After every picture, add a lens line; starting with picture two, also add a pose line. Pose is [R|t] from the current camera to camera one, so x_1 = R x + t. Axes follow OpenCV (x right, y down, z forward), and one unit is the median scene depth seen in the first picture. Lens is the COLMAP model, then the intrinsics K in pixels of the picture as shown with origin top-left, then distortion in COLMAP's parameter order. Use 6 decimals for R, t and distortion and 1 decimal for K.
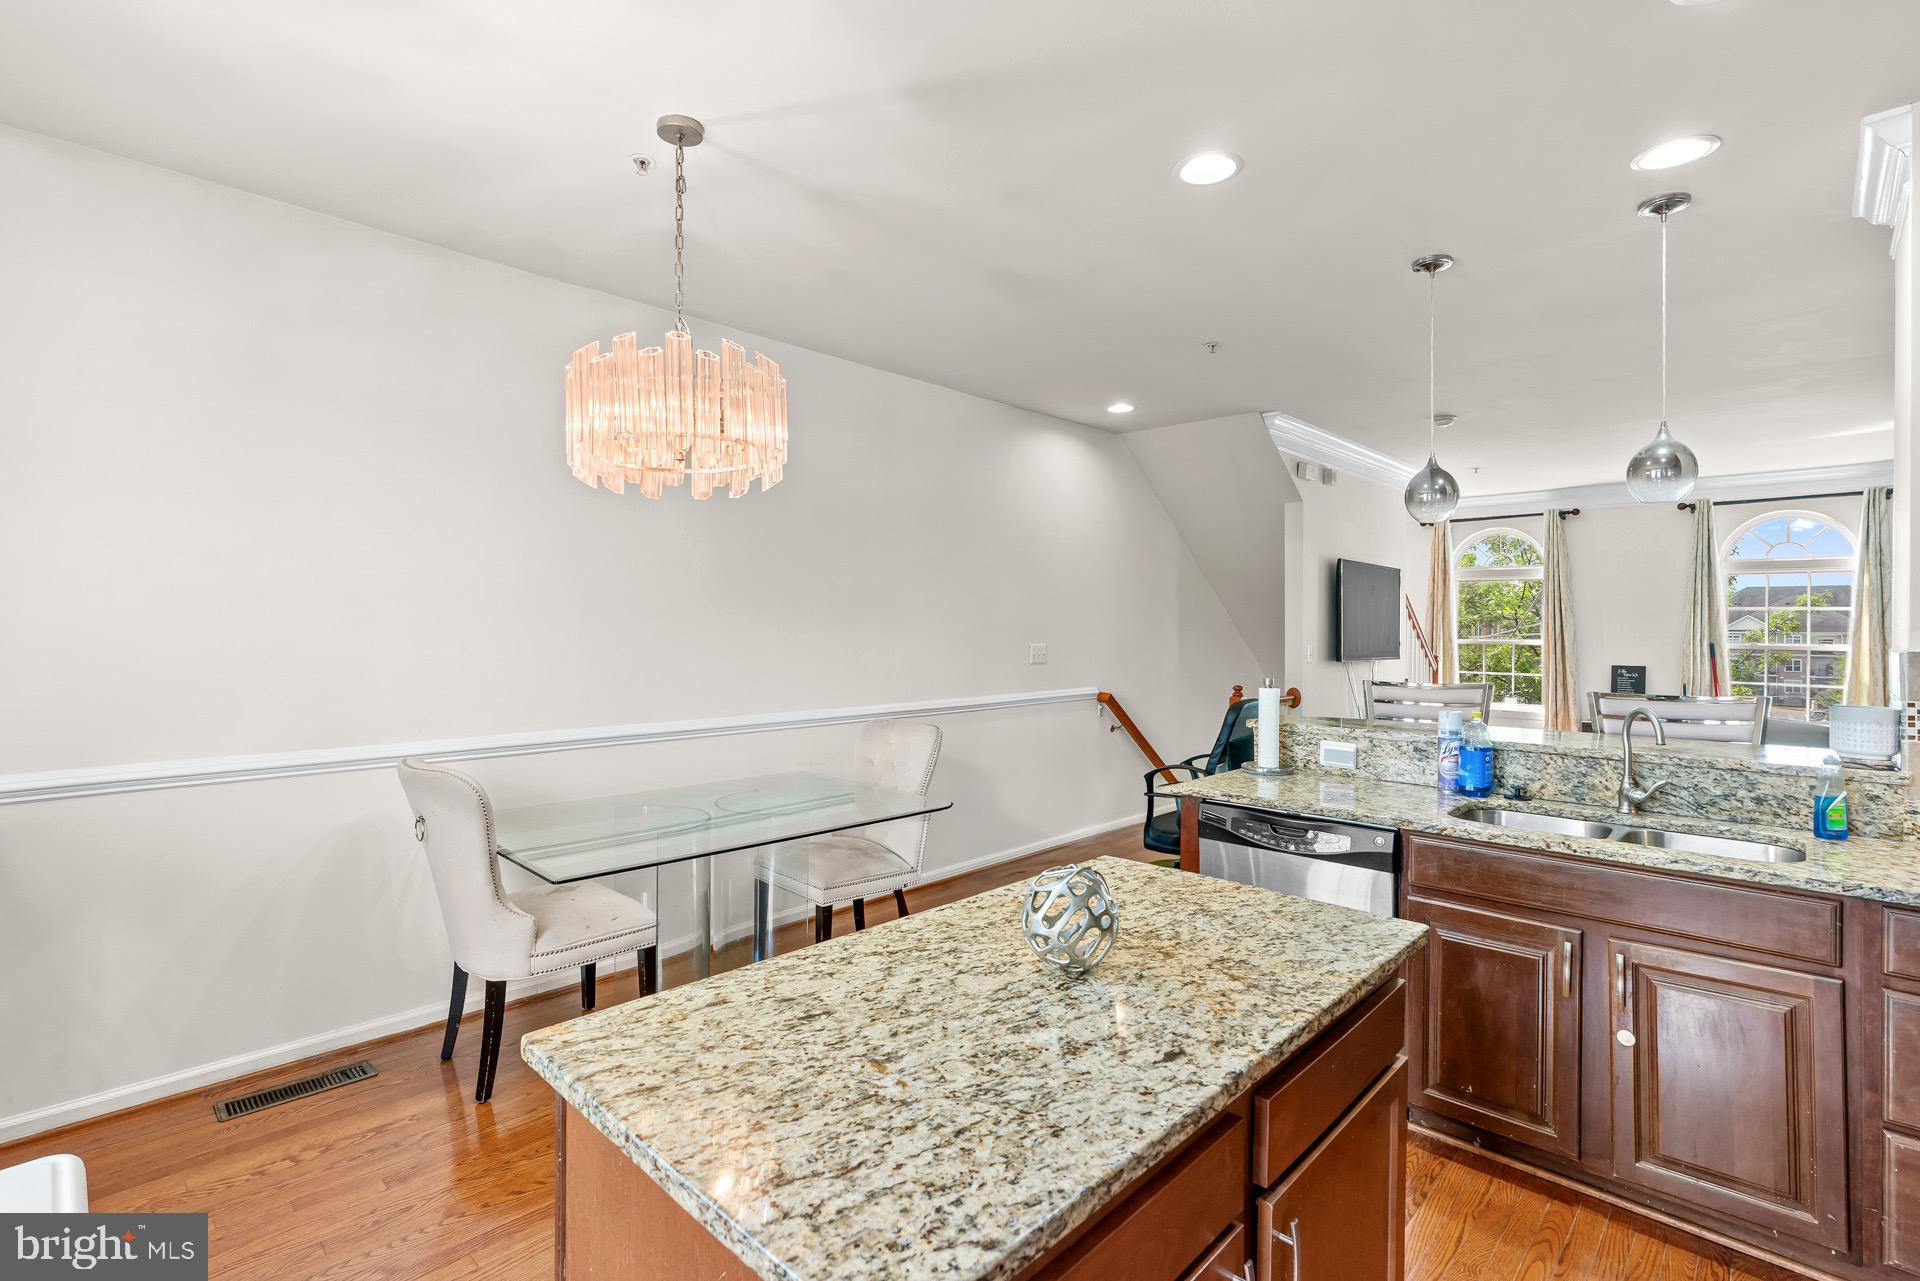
lens RADIAL K [[887.6, 0, 973.5], [0, 887.6, 629.9], [0, 0, 1]] dist [-0.005264, 0.000667]
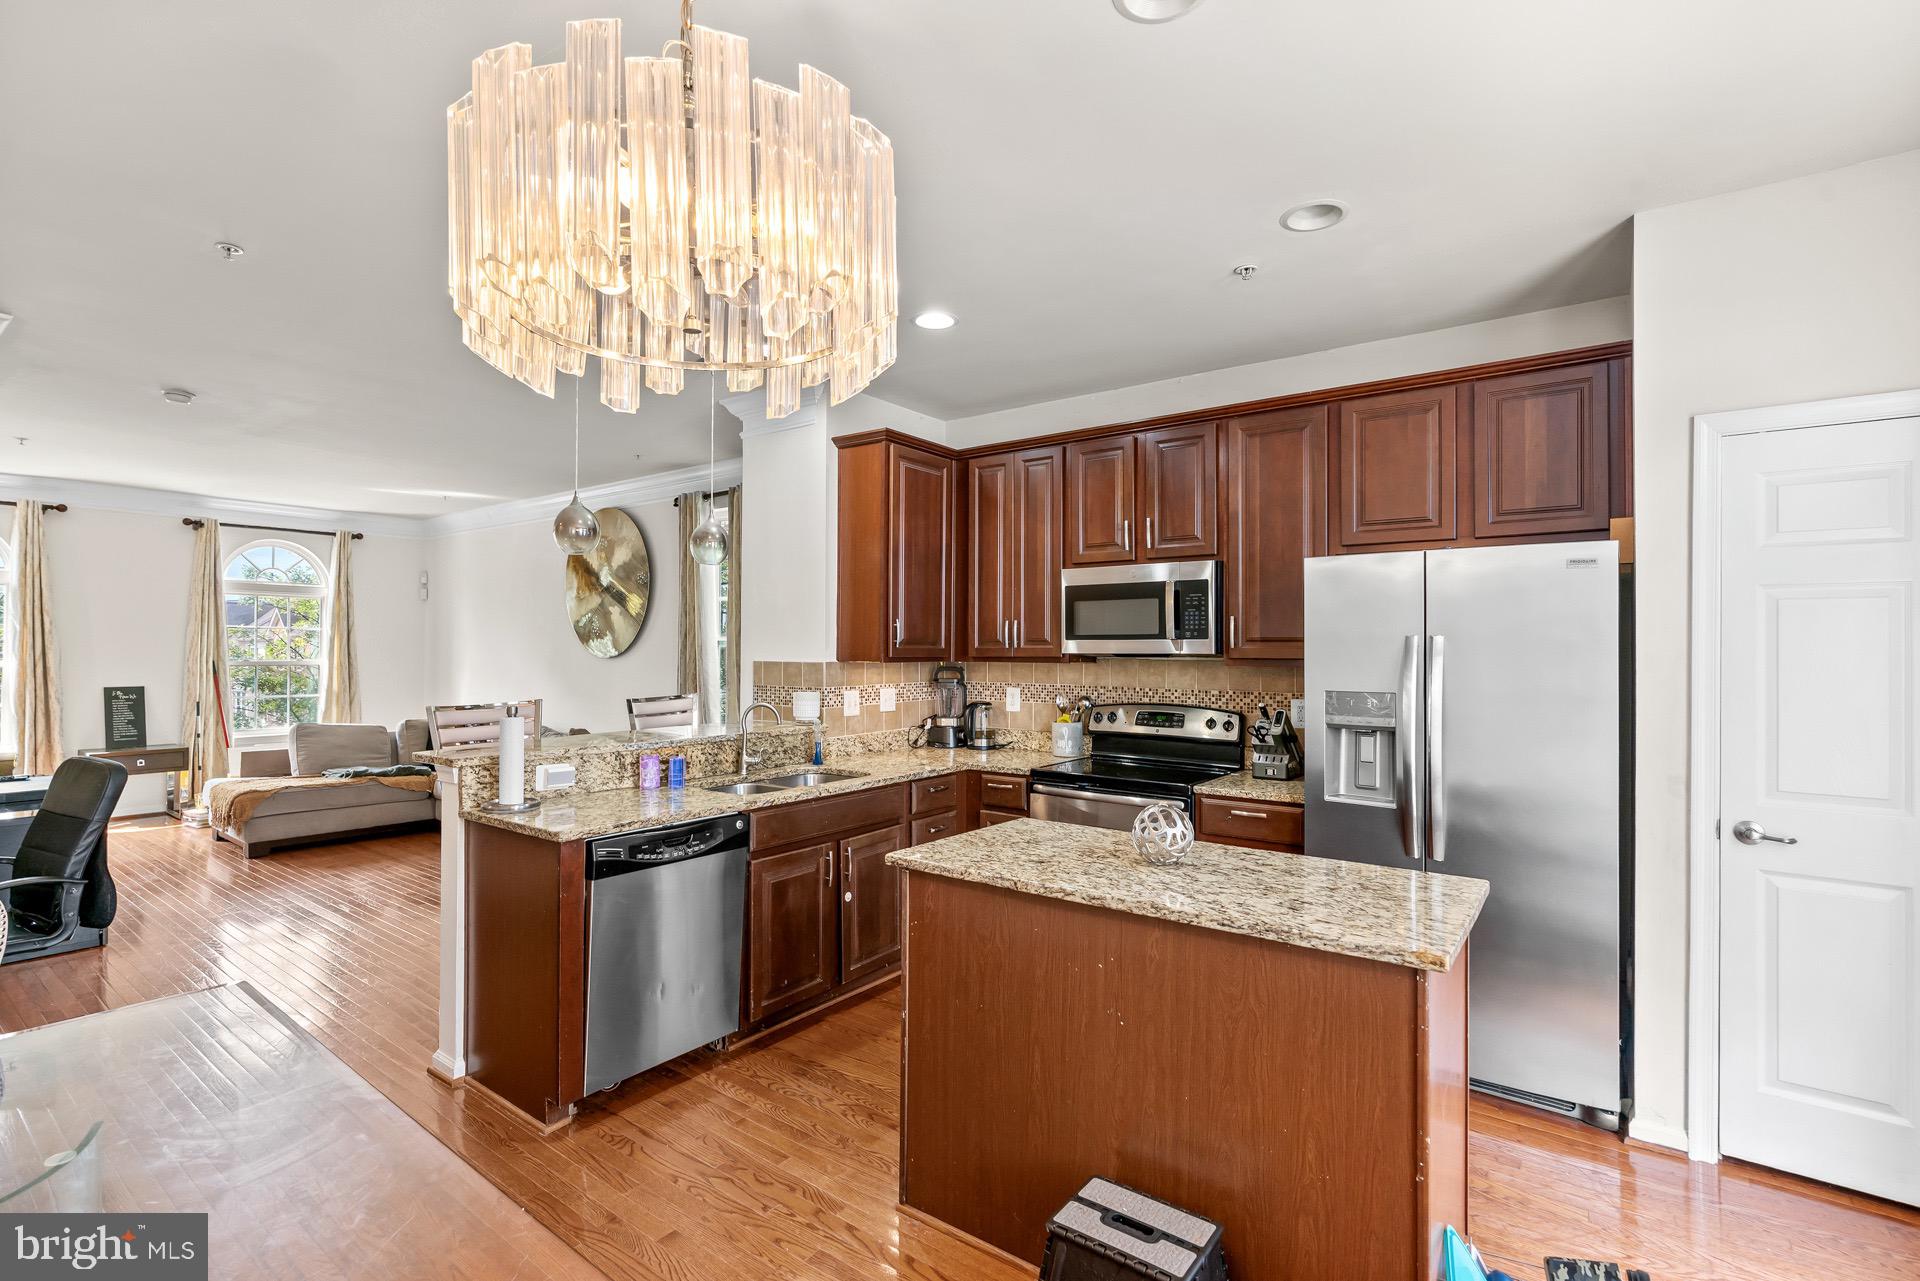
lens RADIAL K [[887.6, 0, 927.3], [0, 887.6, 640.7], [0, 0, 1]] dist [-0.005264, 0.000667]
pose [[-0.096756, 0.002497, 0.995305, -0.812760], [0.000113, 0.999997, -0.002498, -0.014880], [-0.995308, -0.000129, -0.096756, 0.871960]]
